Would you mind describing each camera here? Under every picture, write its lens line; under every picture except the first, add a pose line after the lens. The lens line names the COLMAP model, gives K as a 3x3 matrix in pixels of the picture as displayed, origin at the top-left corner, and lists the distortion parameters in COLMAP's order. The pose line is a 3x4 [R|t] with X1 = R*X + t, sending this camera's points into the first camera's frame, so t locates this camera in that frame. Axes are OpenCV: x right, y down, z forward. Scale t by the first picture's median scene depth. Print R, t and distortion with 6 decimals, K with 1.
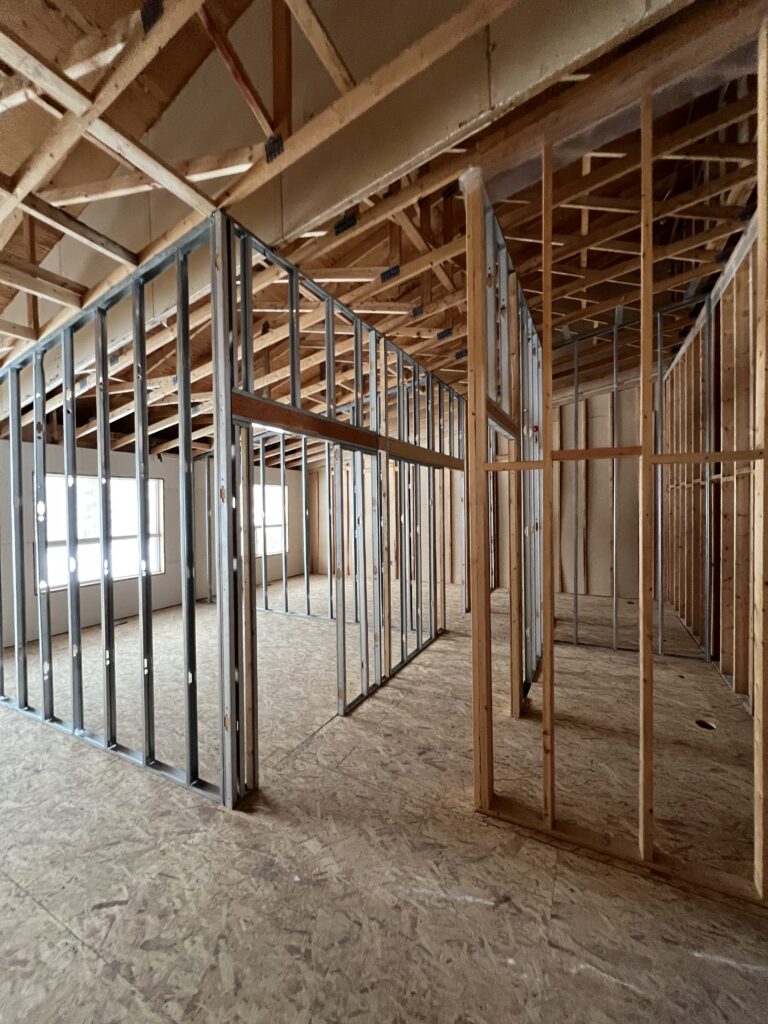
lens RADIAL K [[410.3, 0, 386.8], [0, 410.3, 513.0], [0, 0, 1]] dist [0.000435, -0.000133]
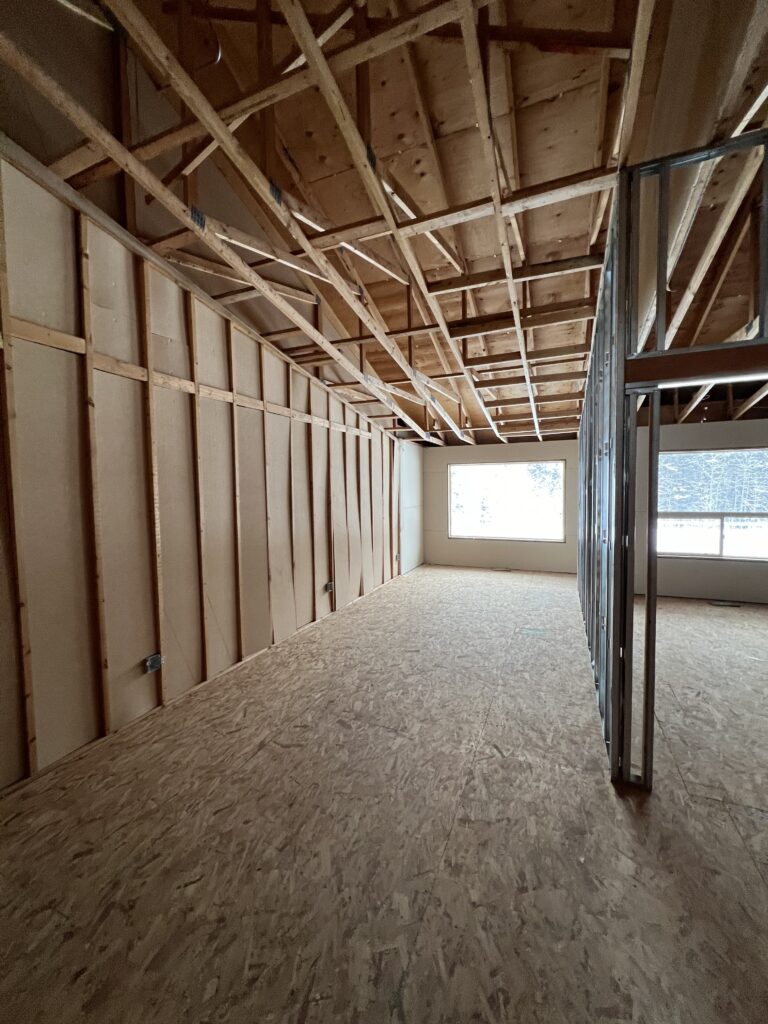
lens RADIAL K [[410.3, 0, 387.0], [0, 410.3, 513.0], [0, 0, 1]] dist [0.000435, -0.000133]
pose [[0.049772, 0.062553, -0.996800, 0.733263], [-0.003678, 0.998041, 0.062448, 0.001366], [0.998754, 0.000558, 0.049904, 0.516995]]
